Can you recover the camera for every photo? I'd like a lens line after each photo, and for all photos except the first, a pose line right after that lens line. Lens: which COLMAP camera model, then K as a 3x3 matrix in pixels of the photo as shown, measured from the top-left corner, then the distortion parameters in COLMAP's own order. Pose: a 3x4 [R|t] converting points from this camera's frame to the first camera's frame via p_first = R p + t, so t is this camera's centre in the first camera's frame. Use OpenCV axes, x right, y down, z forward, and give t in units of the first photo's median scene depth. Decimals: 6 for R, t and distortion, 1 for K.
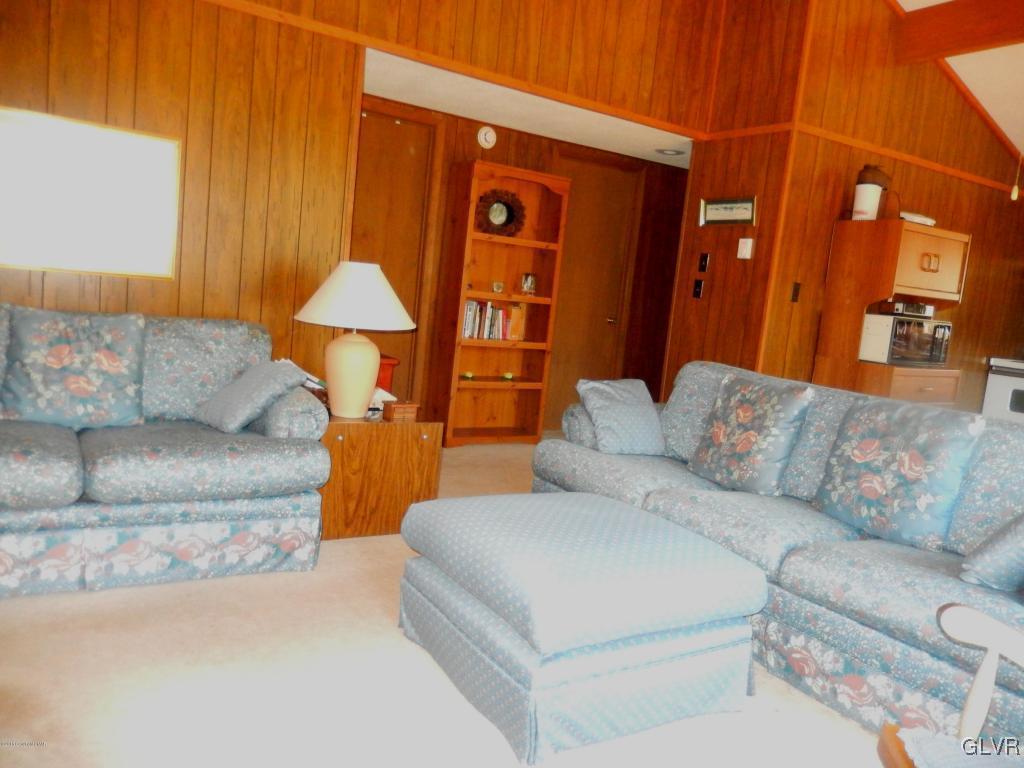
lens RADIAL K [[769.8, 0, 511.7], [0, 769.8, 381.1], [0, 0, 1]] dist [-0.002592, -0.003150]
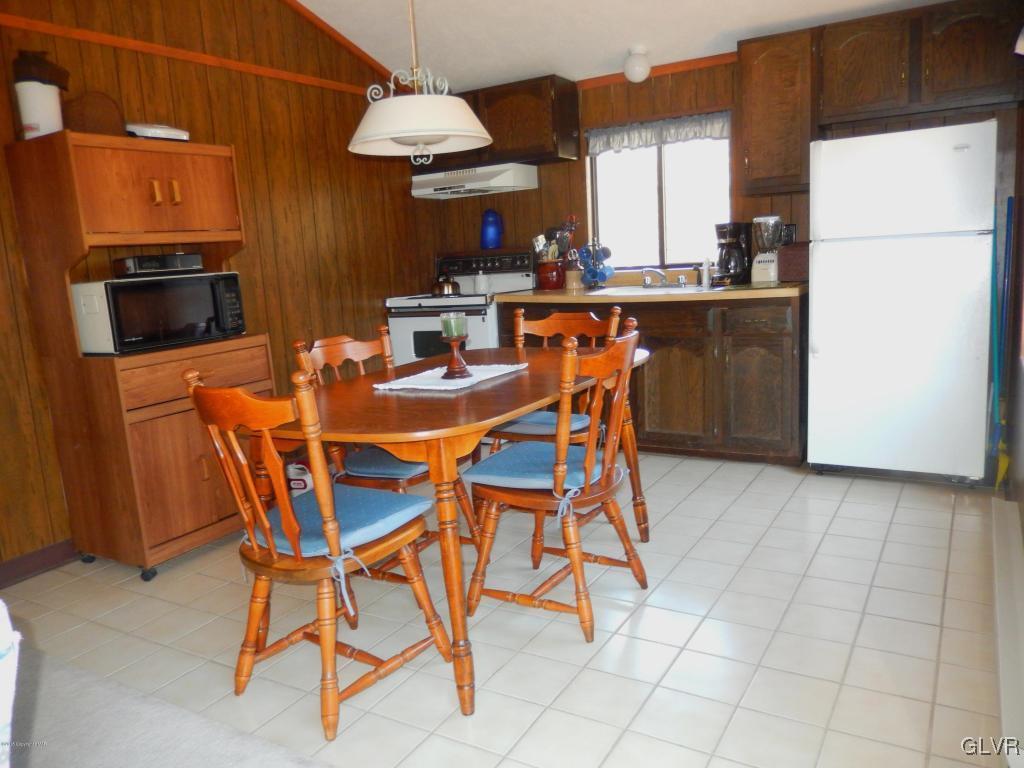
lens RADIAL K [[769.8, 0, 512.8], [0, 769.8, 382.7], [0, 0, 1]] dist [-0.002592, -0.003150]
pose [[0.882174, -0.226631, 0.412805, 0.584260], [0.204917, 0.973980, 0.096806, 0.008343], [-0.424003, -0.000809, 0.905661, 0.296769]]
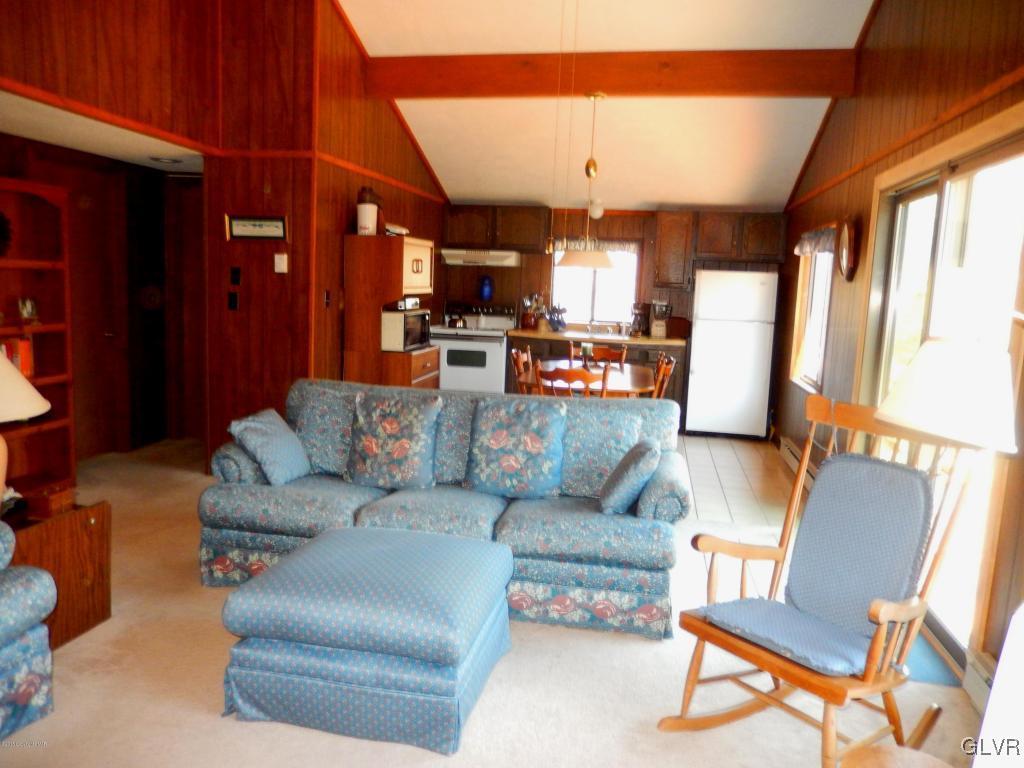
lens RADIAL K [[769.8, 0, 505.8], [0, 769.8, 382.7], [0, 0, 1]] dist [-0.002592, -0.003150]
pose [[0.682638, -0.168139, 0.711150, -0.334780], [0.118727, 0.985758, 0.119098, -0.116373], [-0.721047, 0.003132, 0.692879, 0.022620]]
